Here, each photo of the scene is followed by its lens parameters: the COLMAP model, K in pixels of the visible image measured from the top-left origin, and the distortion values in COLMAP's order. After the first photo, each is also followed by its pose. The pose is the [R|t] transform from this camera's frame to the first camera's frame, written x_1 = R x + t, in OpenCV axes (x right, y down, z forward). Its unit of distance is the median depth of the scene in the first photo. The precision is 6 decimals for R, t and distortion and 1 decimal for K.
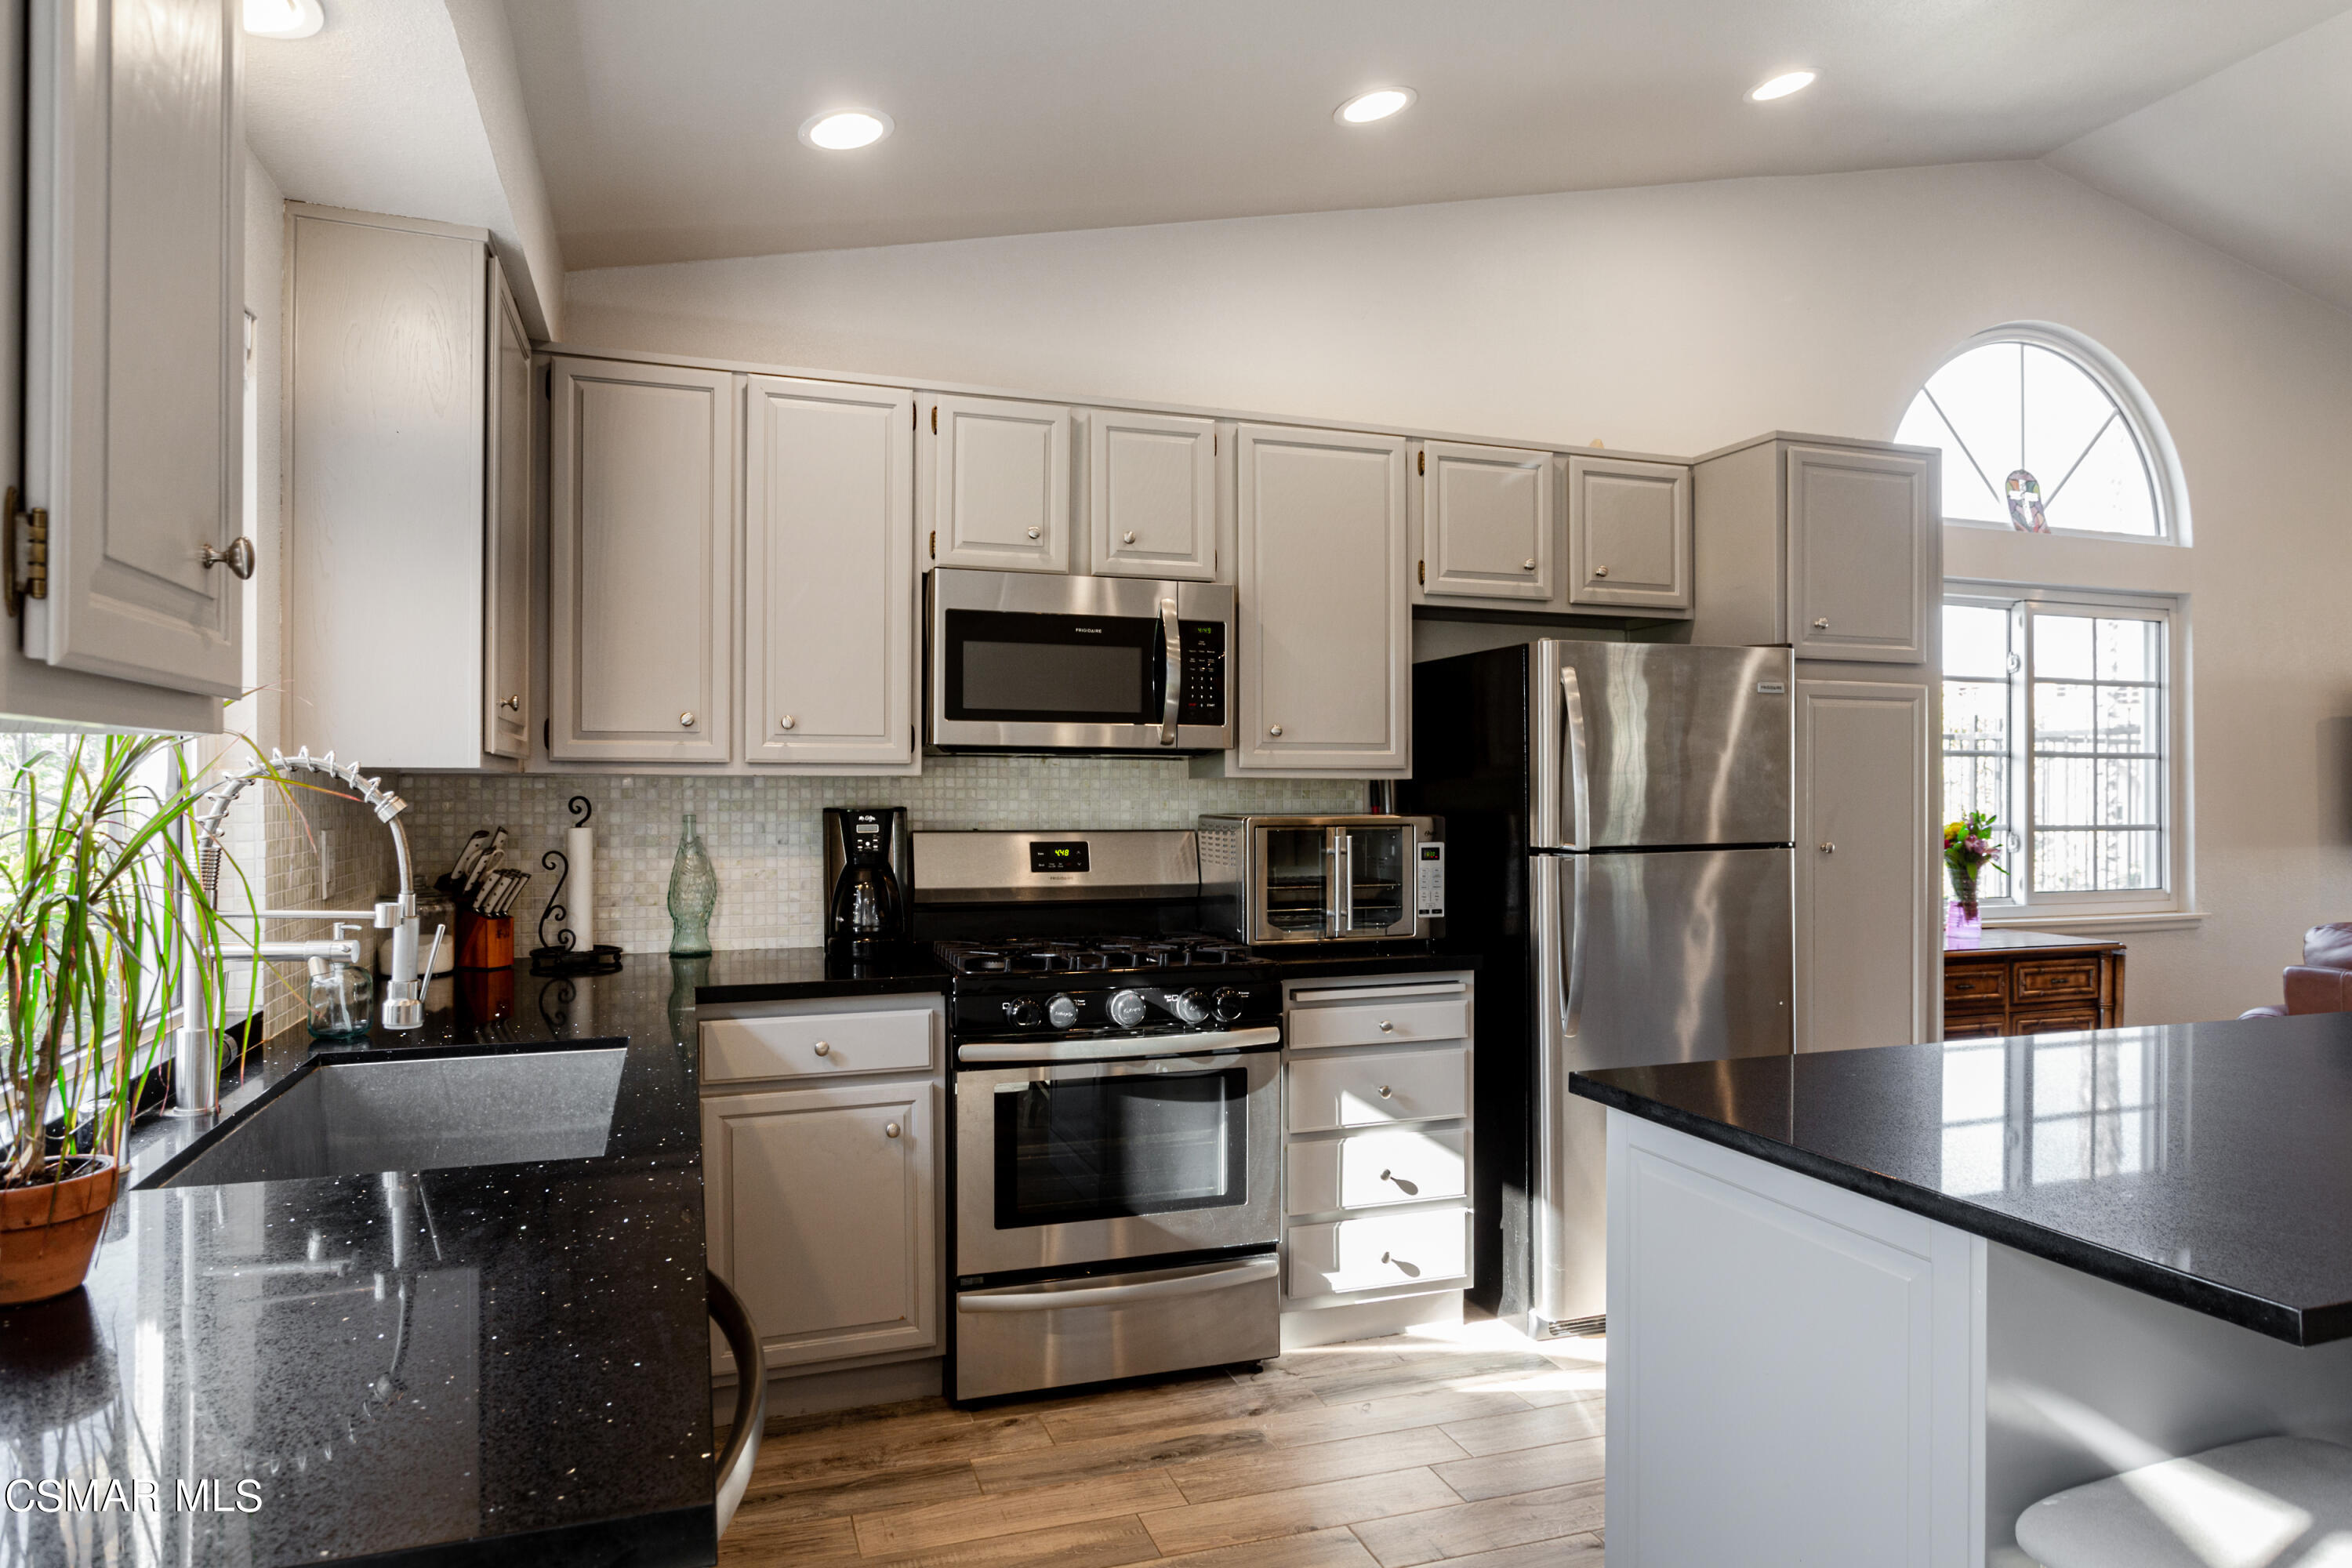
lens RADIAL K [[1425.1, 0, 1178.5], [0, 1425.1, 772.1], [0, 0, 1]] dist [0.001601, 0.001724]
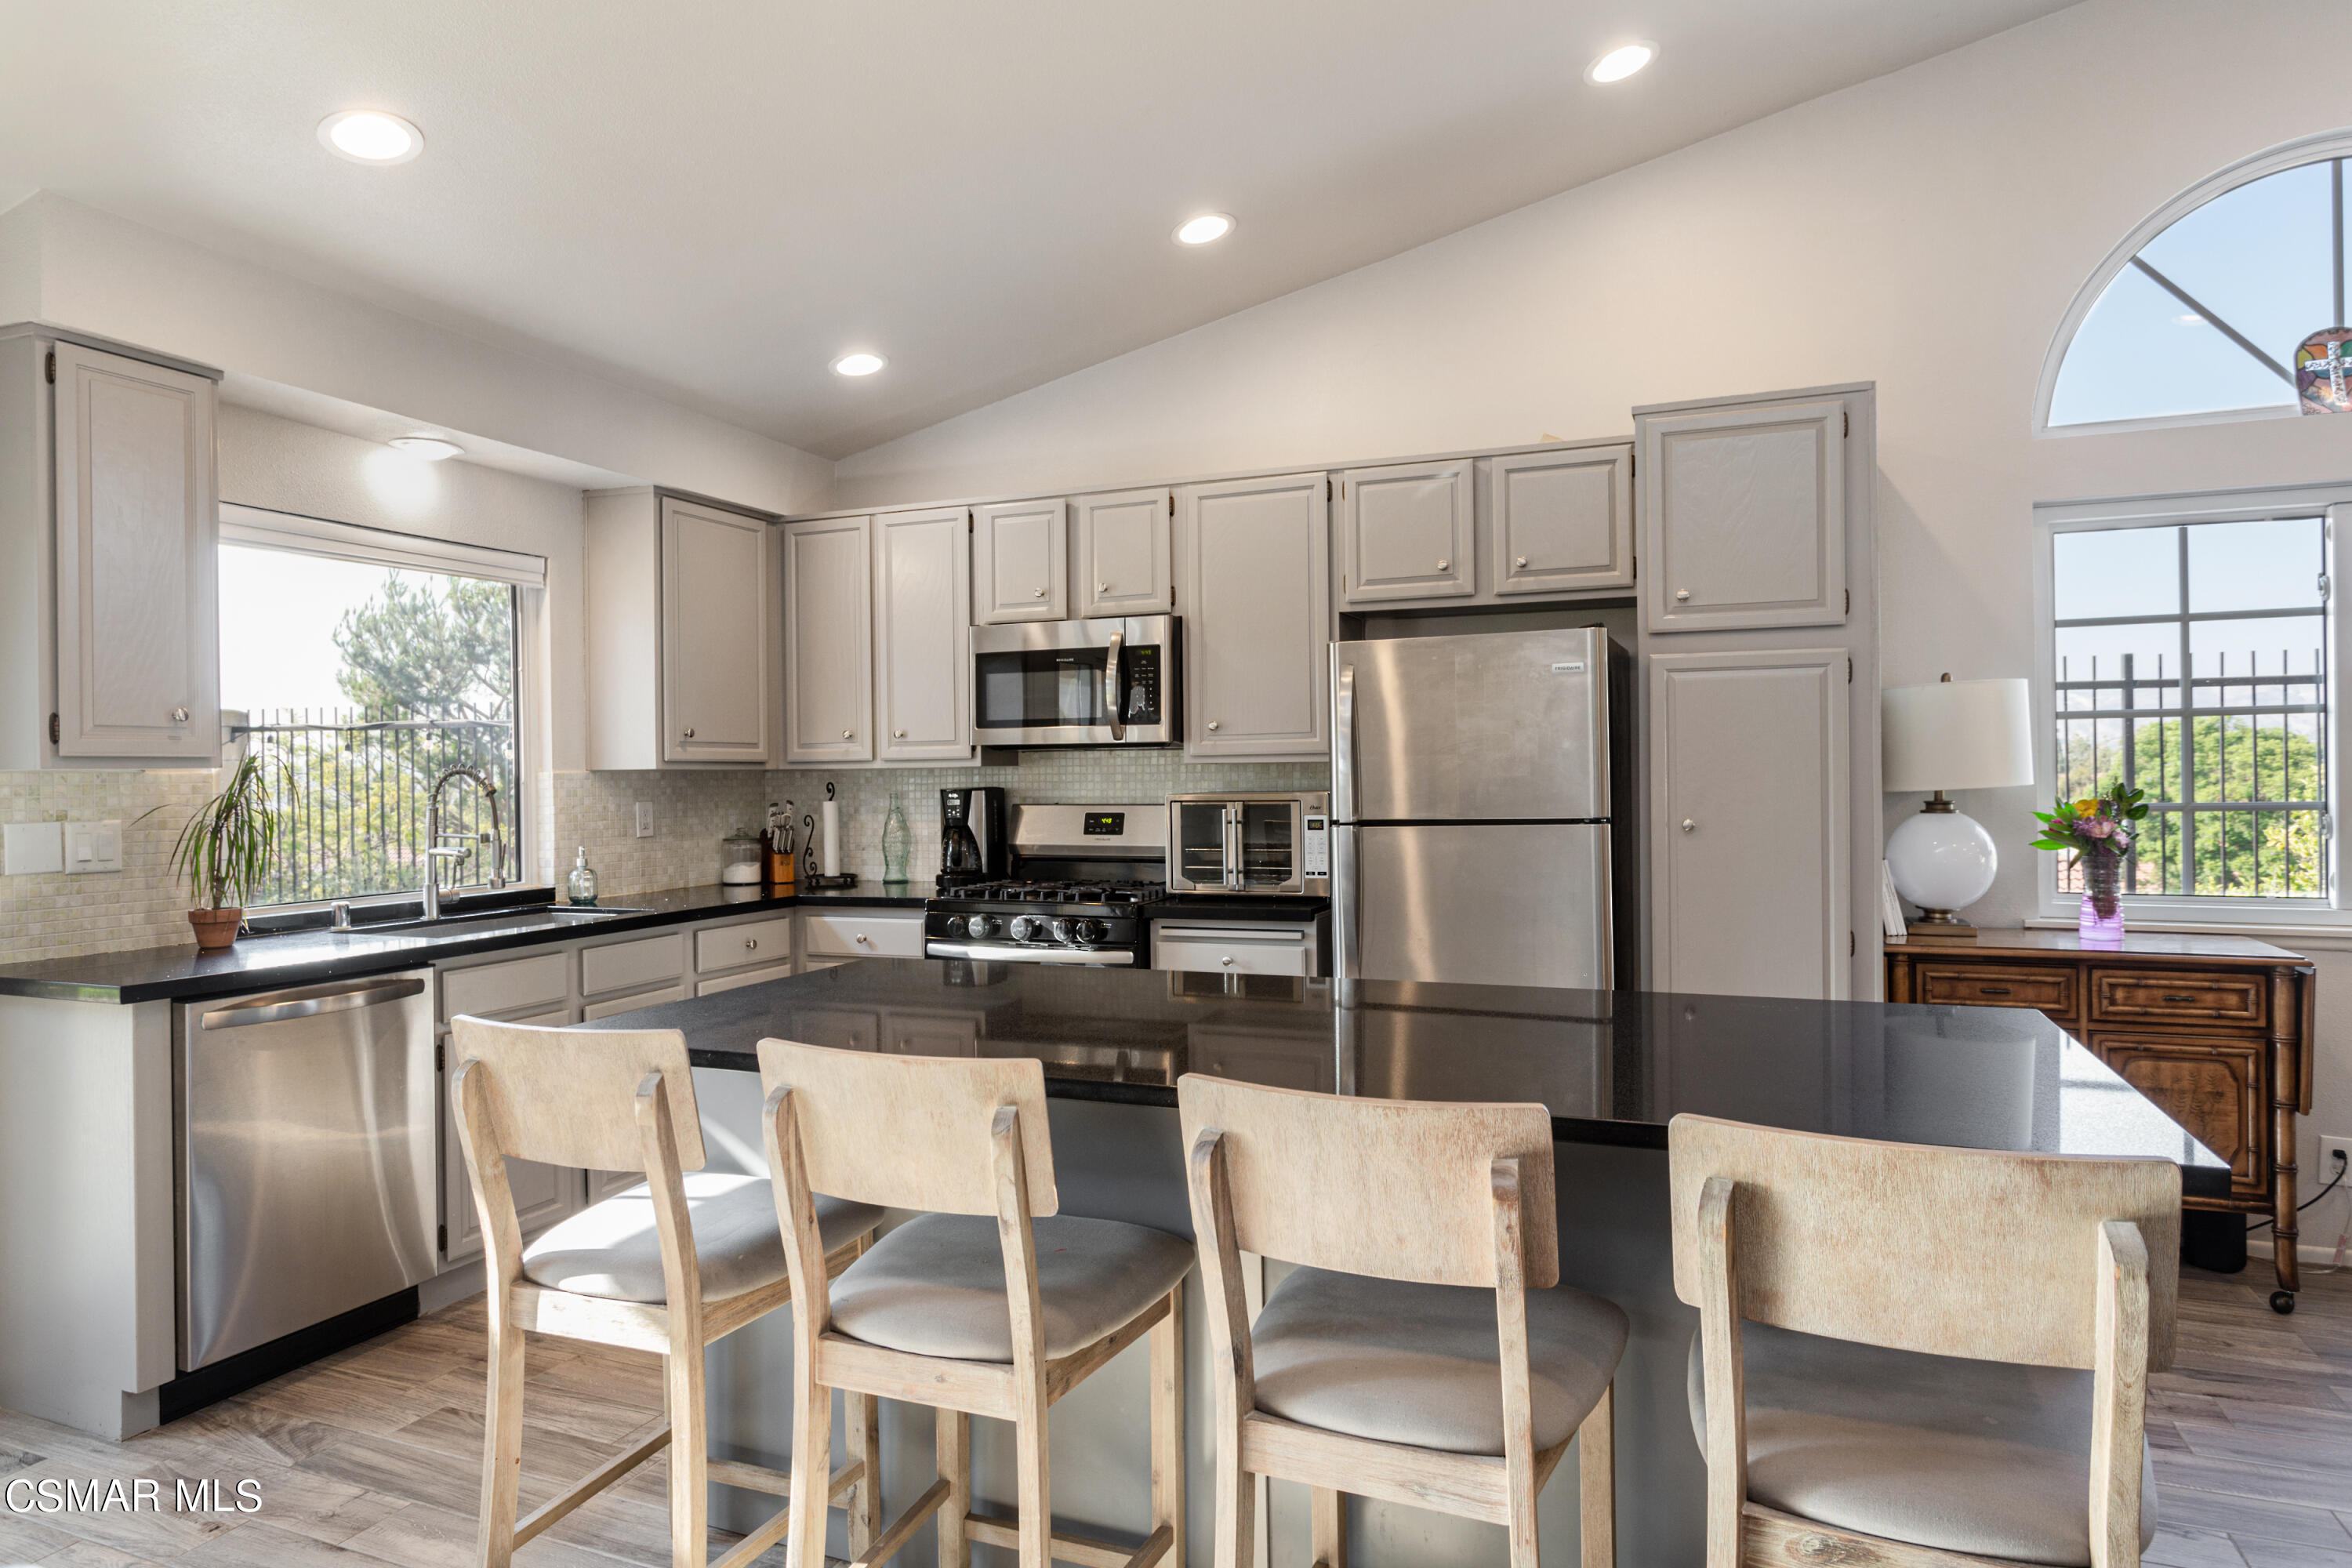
lens RADIAL K [[1425.1, 0, 1156.9], [0, 1425.1, 789.4], [0, 0, 1]] dist [0.001601, 0.001724]
pose [[0.733371, -0.002886, -0.679822, 0.909938], [0.022839, 0.999531, 0.020395, 0.000078], [0.679444, -0.030483, 0.733093, 0.037126]]
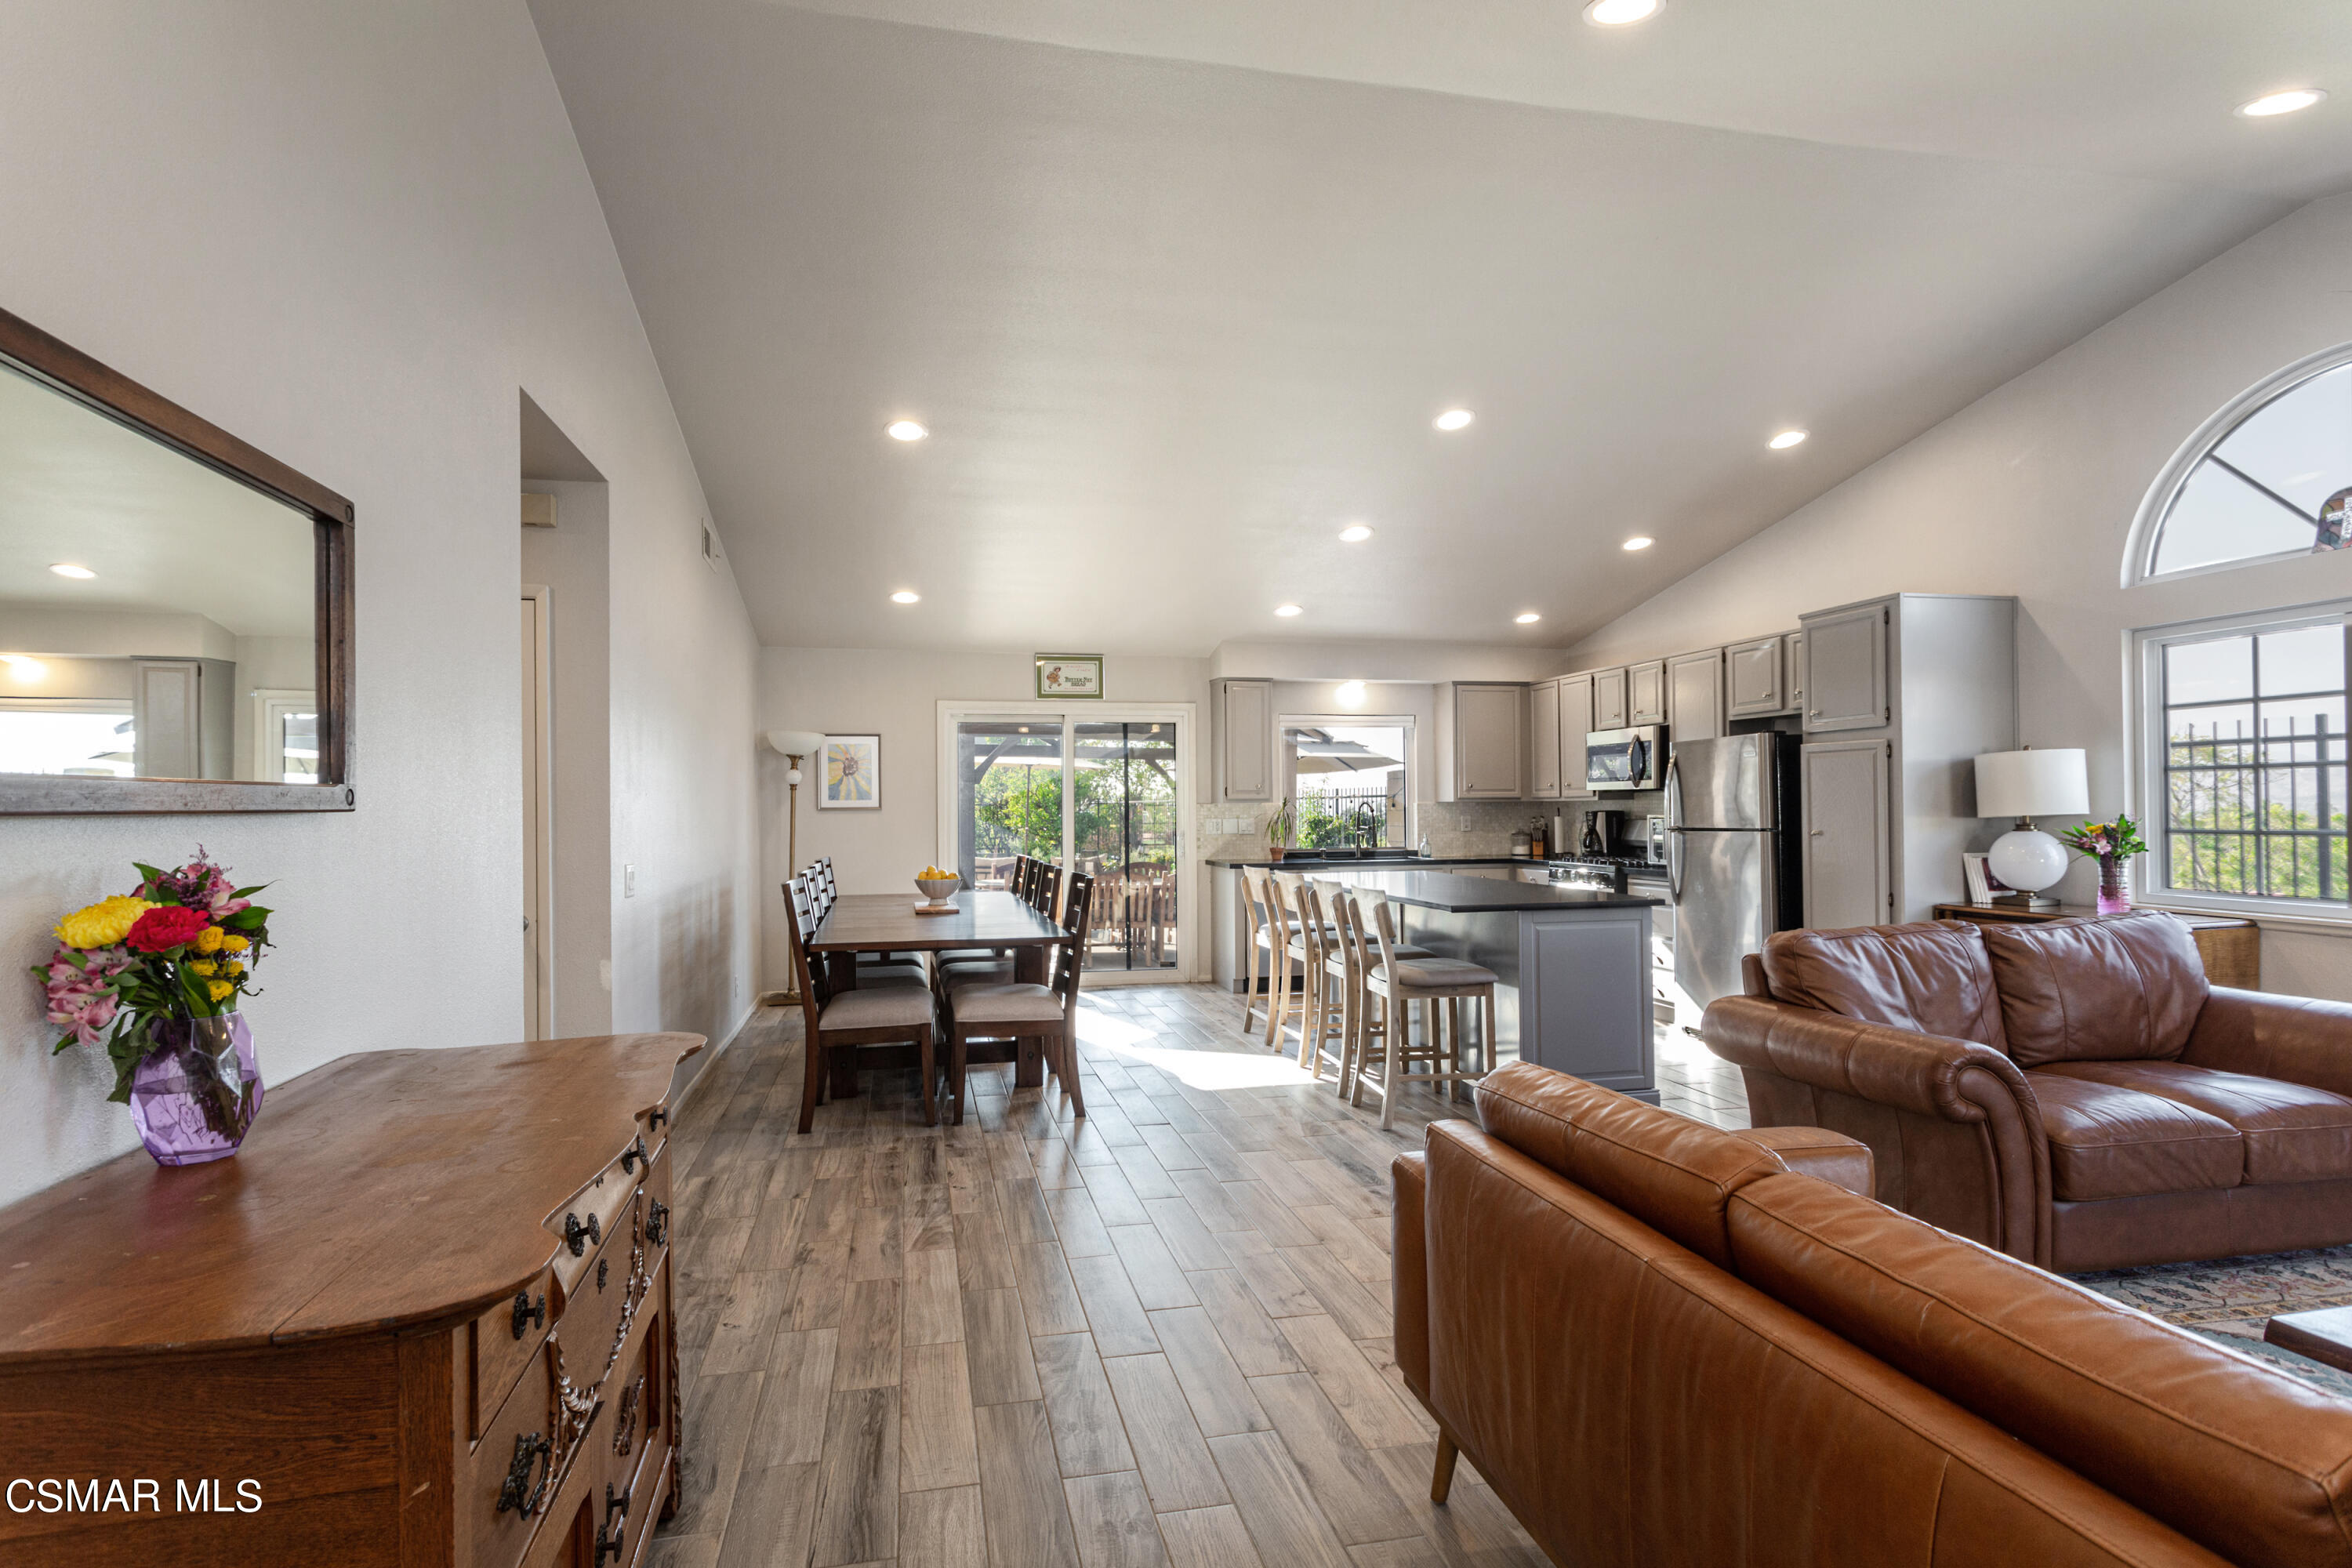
lens RADIAL K [[1160.2, 0, 1174.2], [0, 1160.2, 793.7], [0, 0, 1]] dist [0.001839, -0.001561]
pose [[-0.110360, -0.014577, -0.993785, 2.199365], [0.020083, 0.999656, -0.016893, 0.010897], [0.993689, -0.021823, -0.110029, 0.355125]]
